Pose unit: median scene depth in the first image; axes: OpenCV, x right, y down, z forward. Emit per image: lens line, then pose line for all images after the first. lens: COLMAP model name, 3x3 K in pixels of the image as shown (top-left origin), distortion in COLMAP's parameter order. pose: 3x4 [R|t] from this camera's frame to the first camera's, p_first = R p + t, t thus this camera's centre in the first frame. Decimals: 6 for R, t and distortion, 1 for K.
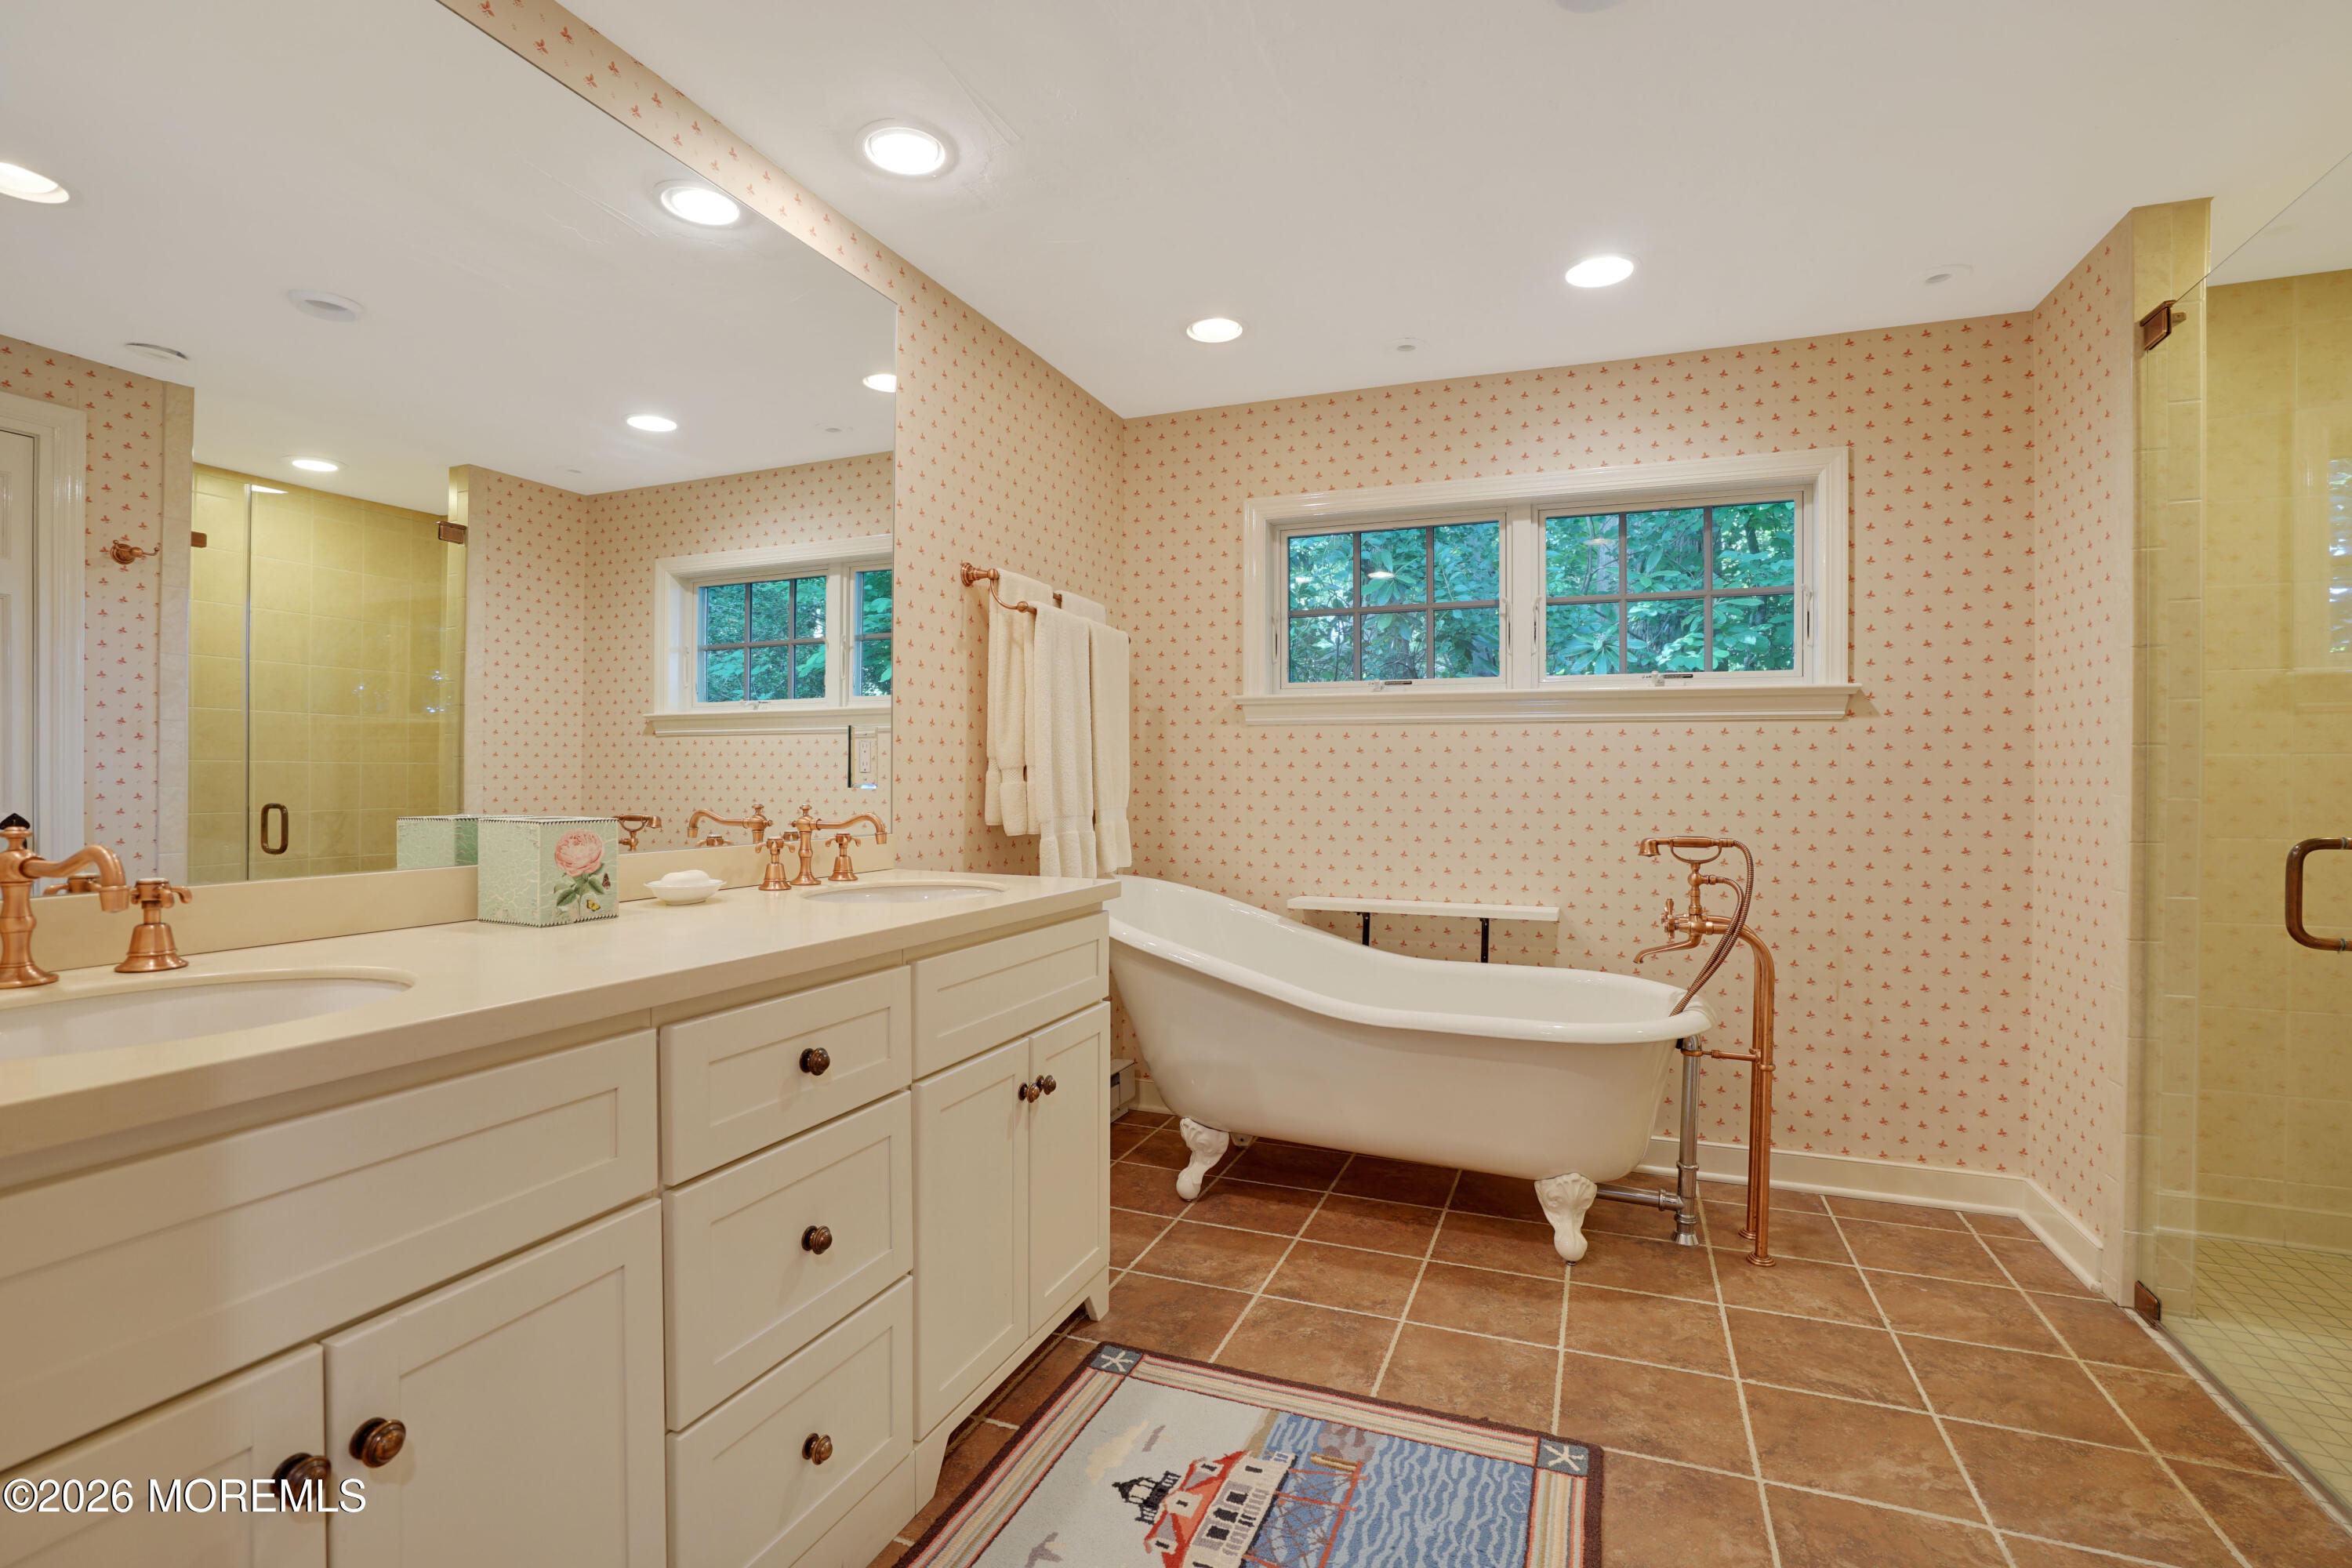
lens RADIAL K [[1087.2, 0, 1168.5], [0, 1087.2, 783.6], [0, 0, 1]] dist [-0.061313, 0.018989]
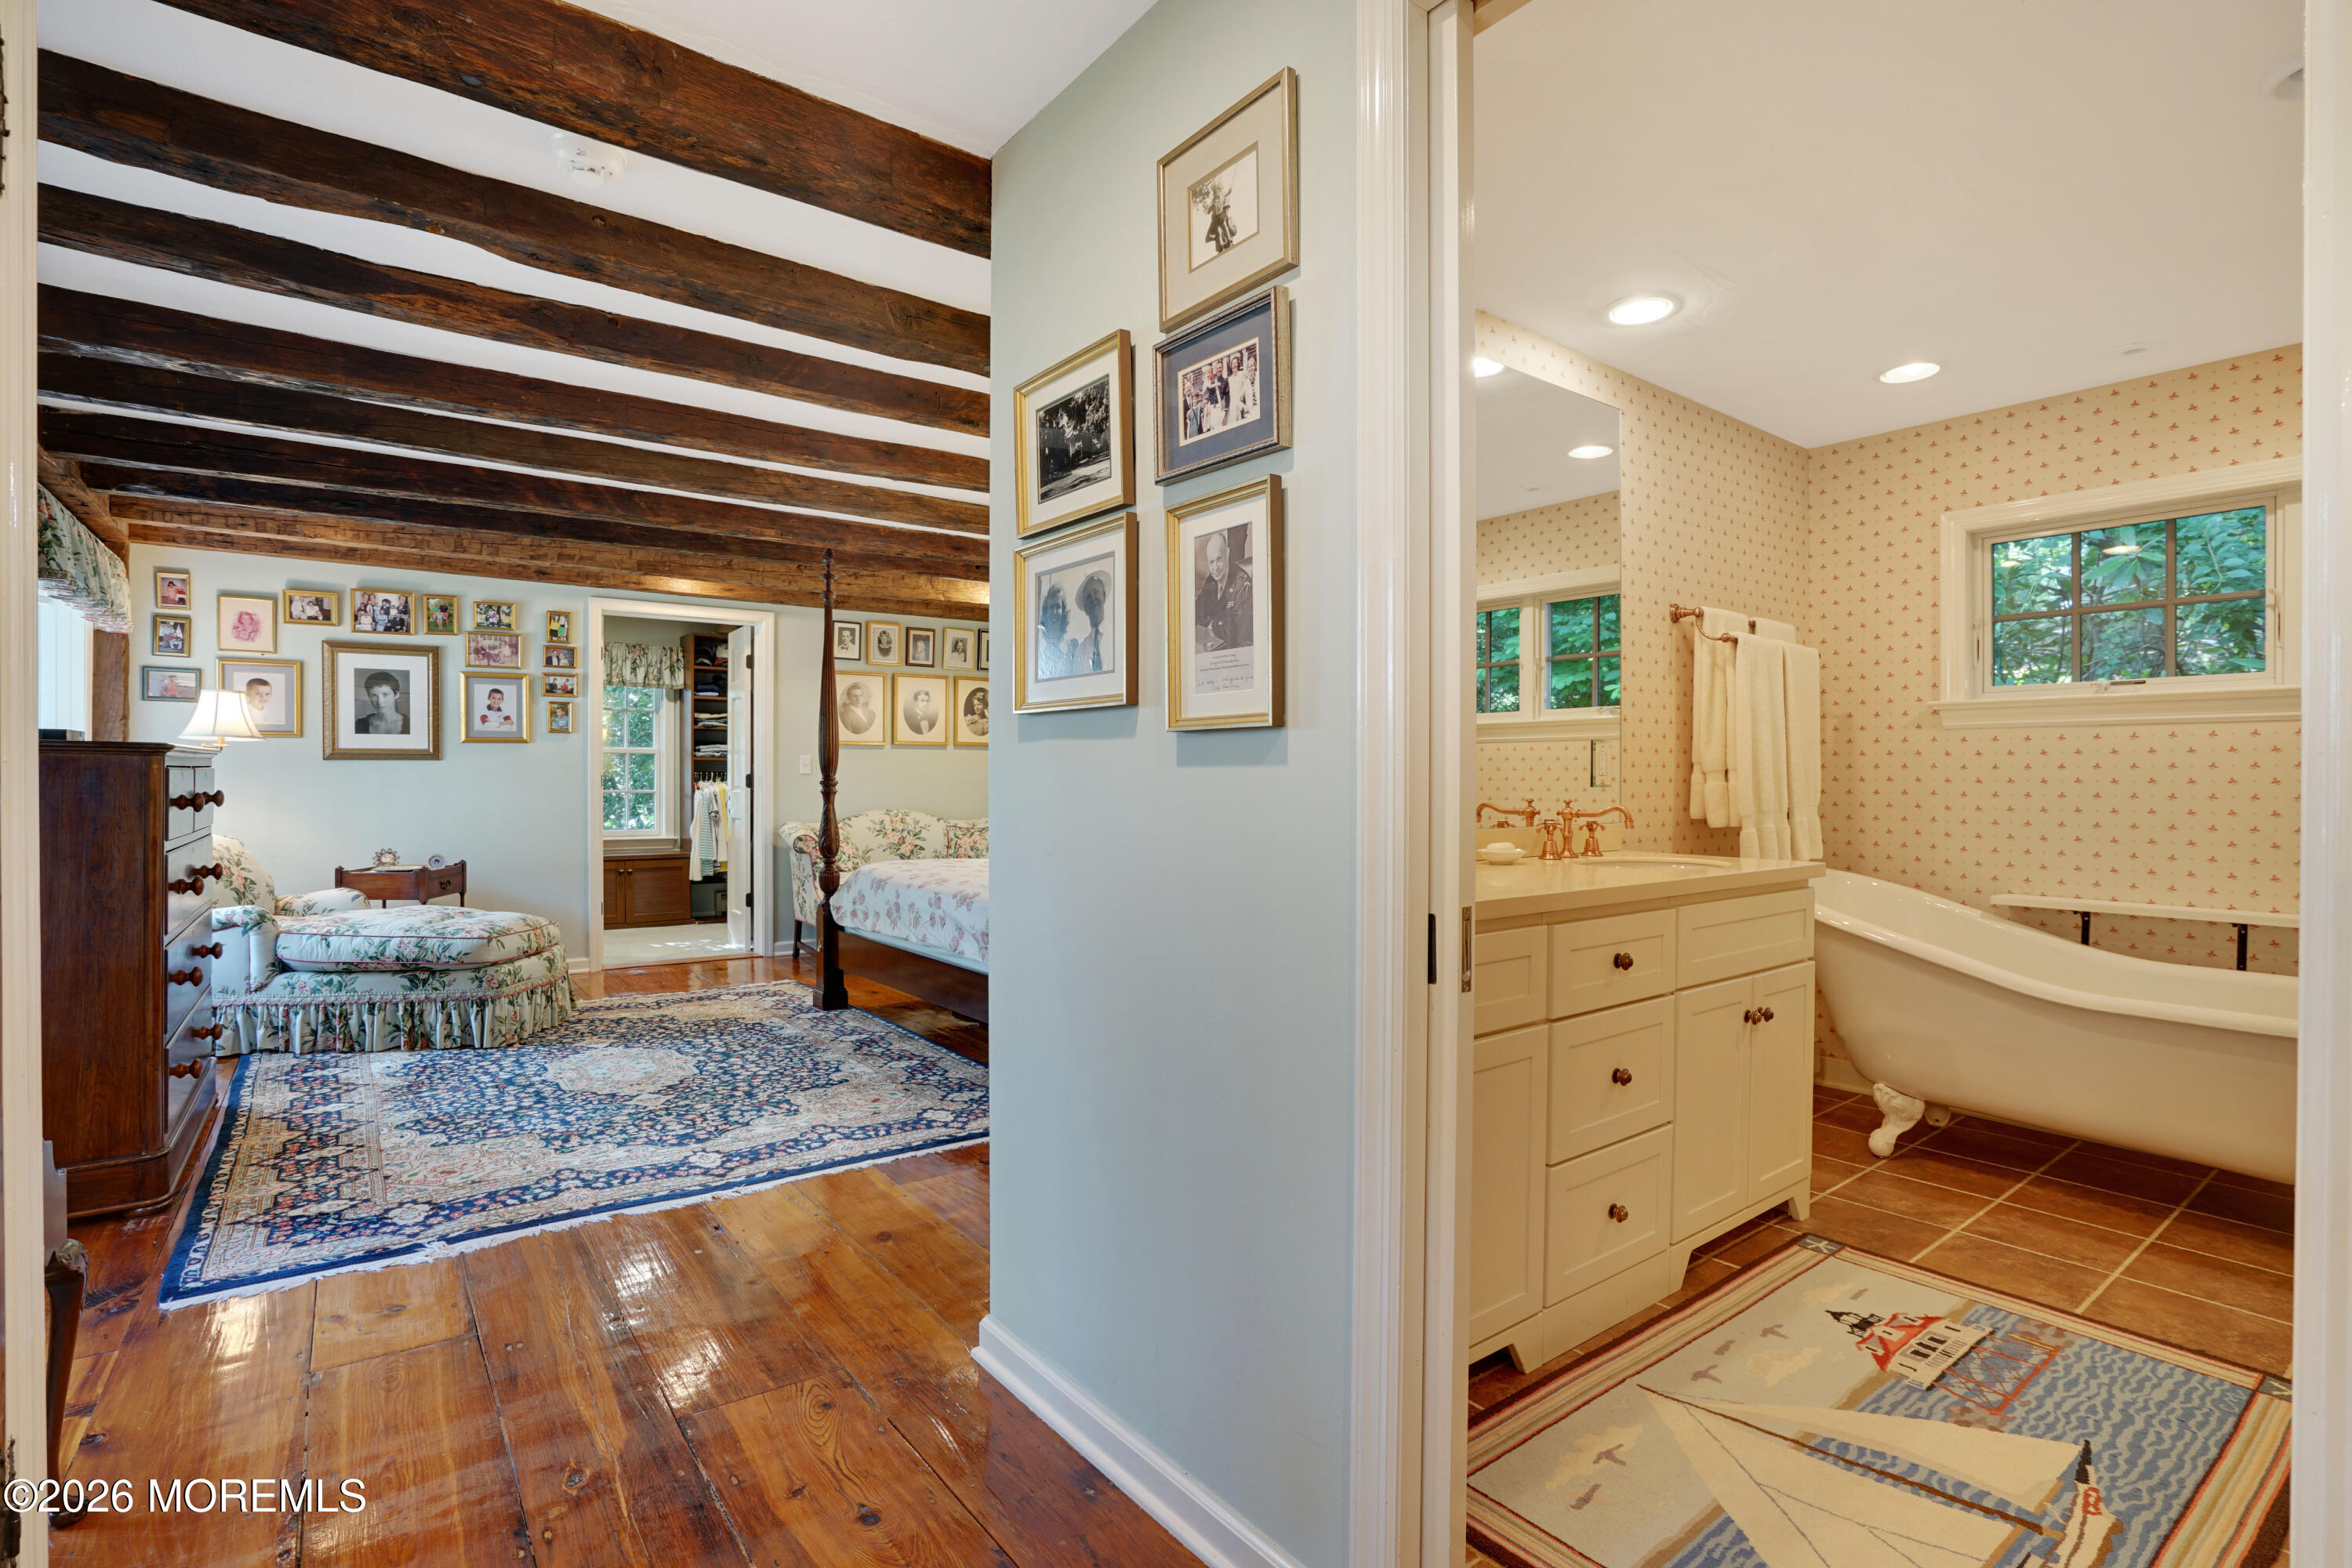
lens RADIAL K [[1105.8, 0, 1176.0], [0, 1105.8, 784.0], [0, 0, 1]] dist [-0.048762, 0.020118]
pose [[0.858175, 0.001524, -0.513354, -0.034567], [-0.001574, 0.999999, 0.000338, 0.000251], [0.513354, 0.000518, 0.858177, -0.356178]]
